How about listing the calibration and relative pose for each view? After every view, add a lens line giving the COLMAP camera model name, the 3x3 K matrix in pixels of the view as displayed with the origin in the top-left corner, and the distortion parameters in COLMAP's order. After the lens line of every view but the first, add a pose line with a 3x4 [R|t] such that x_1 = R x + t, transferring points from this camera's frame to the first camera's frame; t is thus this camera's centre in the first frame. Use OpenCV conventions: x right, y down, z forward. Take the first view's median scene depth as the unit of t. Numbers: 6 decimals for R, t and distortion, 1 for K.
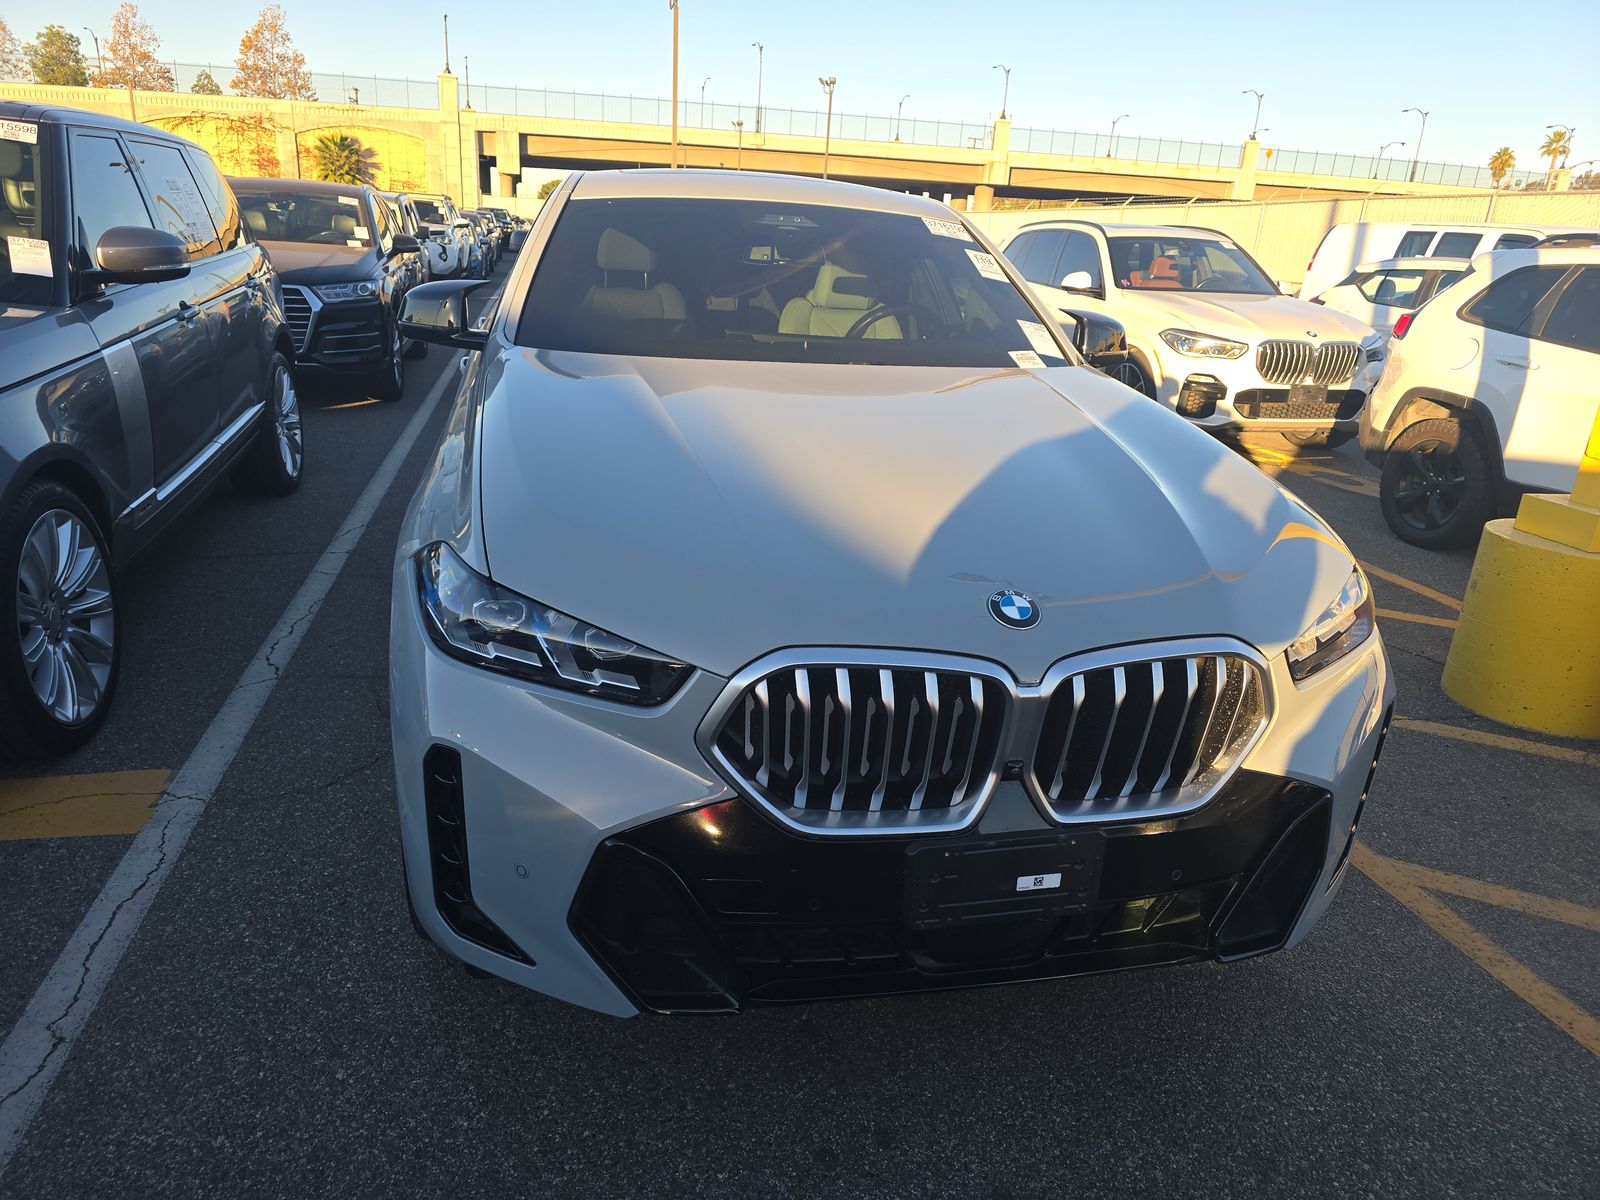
lens RADIAL K [[1092.1, 0, 807.7], [0, 1092.1, 595.8], [0, 0, 1]] dist [0.028046, -0.022195]
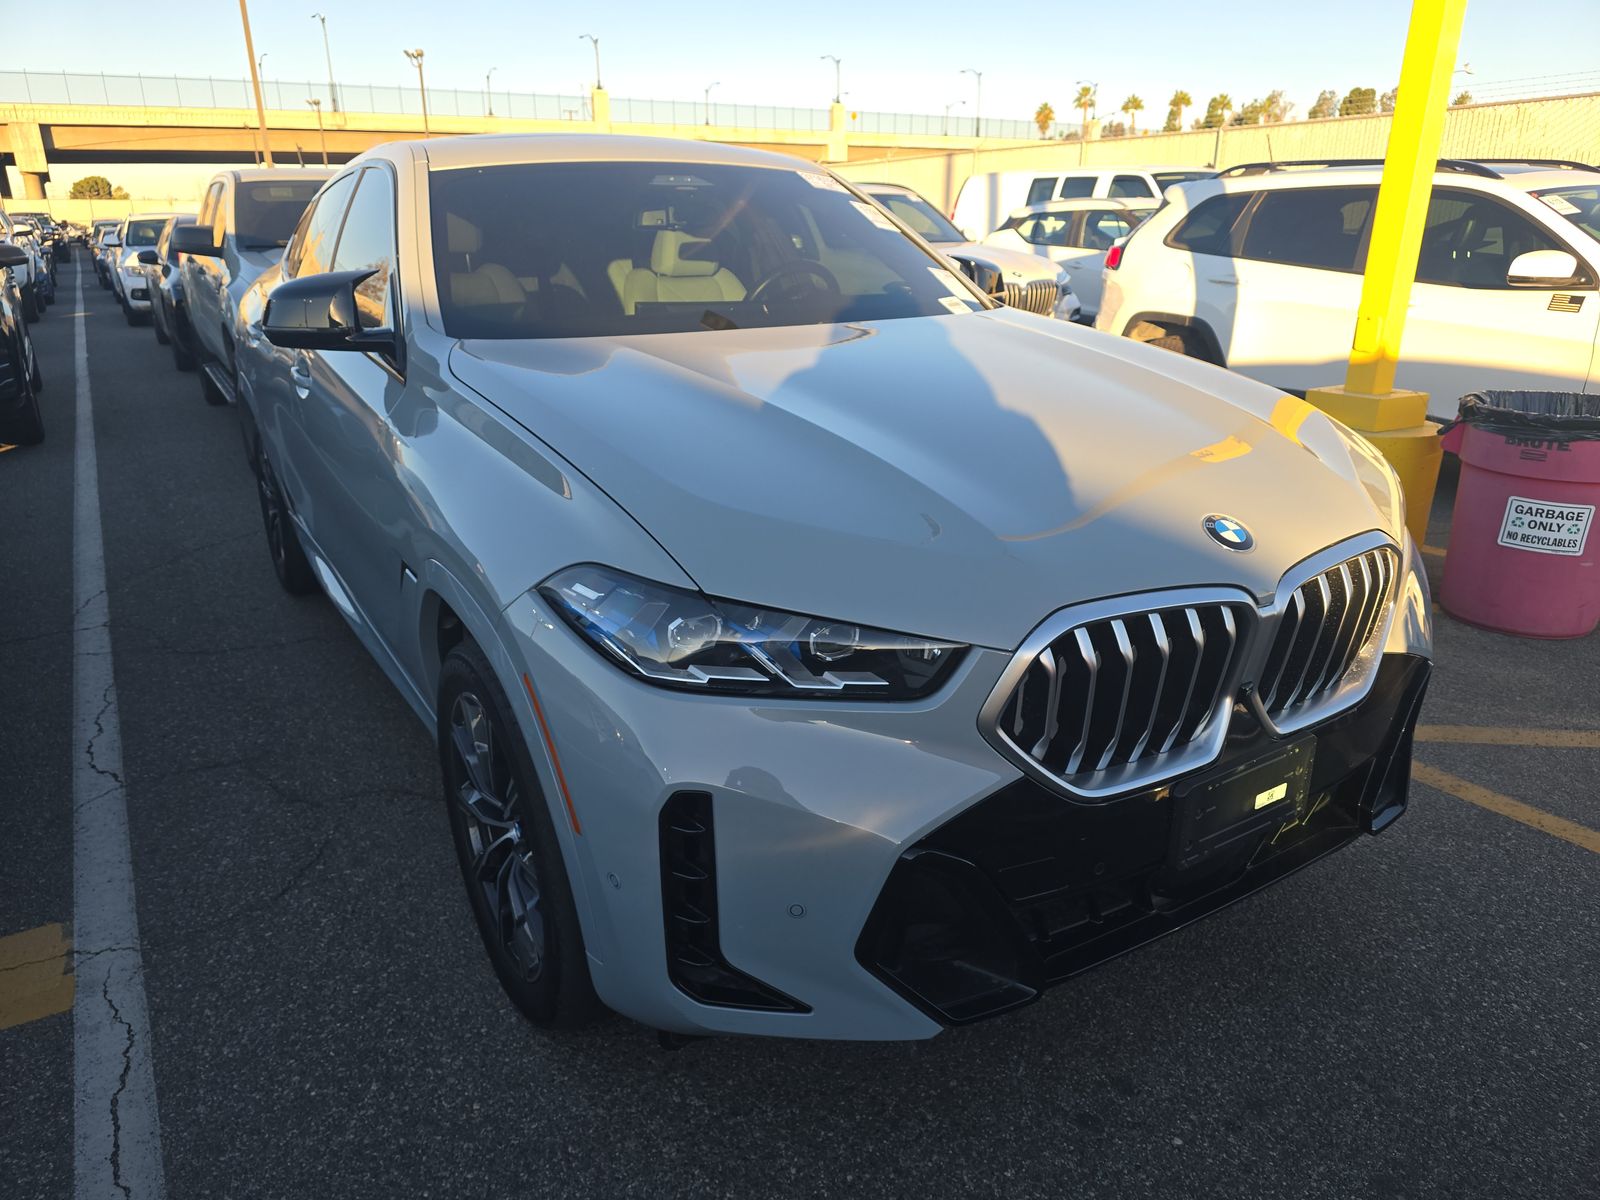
lens RADIAL K [[1092.1, 0, 810.3], [0, 1092.1, 603.3], [0, 0, 1]] dist [0.028046, -0.022195]
pose [[0.941129, -0.169475, 0.292499, -0.258126], [0.161510, 0.985534, 0.051355, -0.020731], [-0.296971, -0.001090, 0.954886, 0.085071]]
